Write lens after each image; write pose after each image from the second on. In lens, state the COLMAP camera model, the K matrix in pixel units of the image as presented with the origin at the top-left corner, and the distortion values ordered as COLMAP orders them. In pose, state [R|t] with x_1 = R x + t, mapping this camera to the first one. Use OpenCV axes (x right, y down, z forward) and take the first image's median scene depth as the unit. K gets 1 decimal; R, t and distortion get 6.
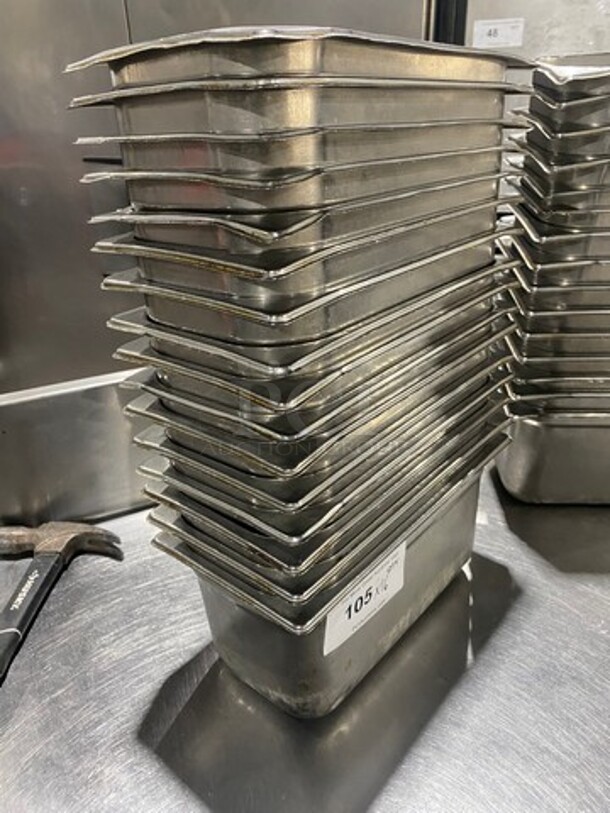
lens RADIAL K [[608.4, 0, 307.7], [0, 608.4, 402.0], [0, 0, 1]] dist [-0.002259, -0.003393]
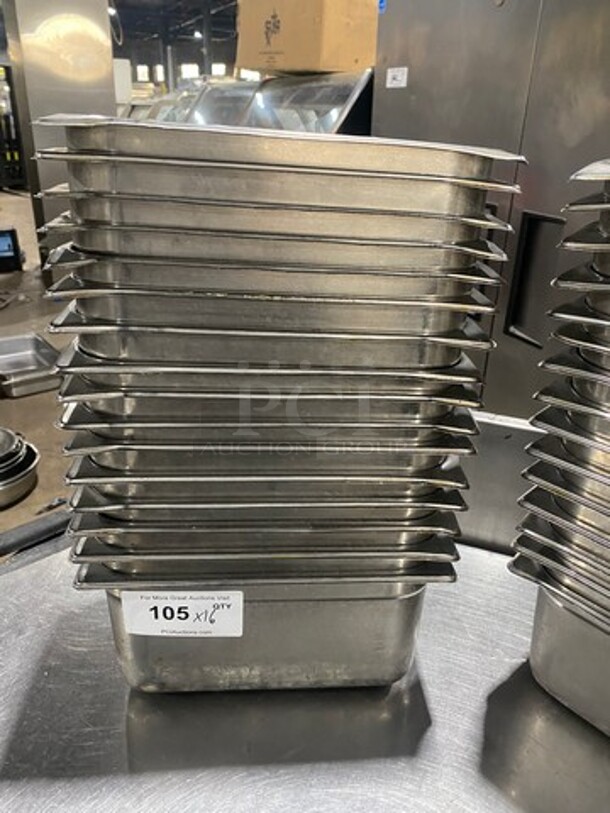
lens RADIAL K [[603.5, 0, 305.0], [0, 603.5, 406.5], [0, 0, 1]] dist [0.001910, -0.001312]
pose [[0.678721, 0.352046, -0.644517, 0.825140], [-0.370634, 0.921851, 0.113228, -0.225973], [0.634010, 0.162029, 0.756160, 0.273709]]
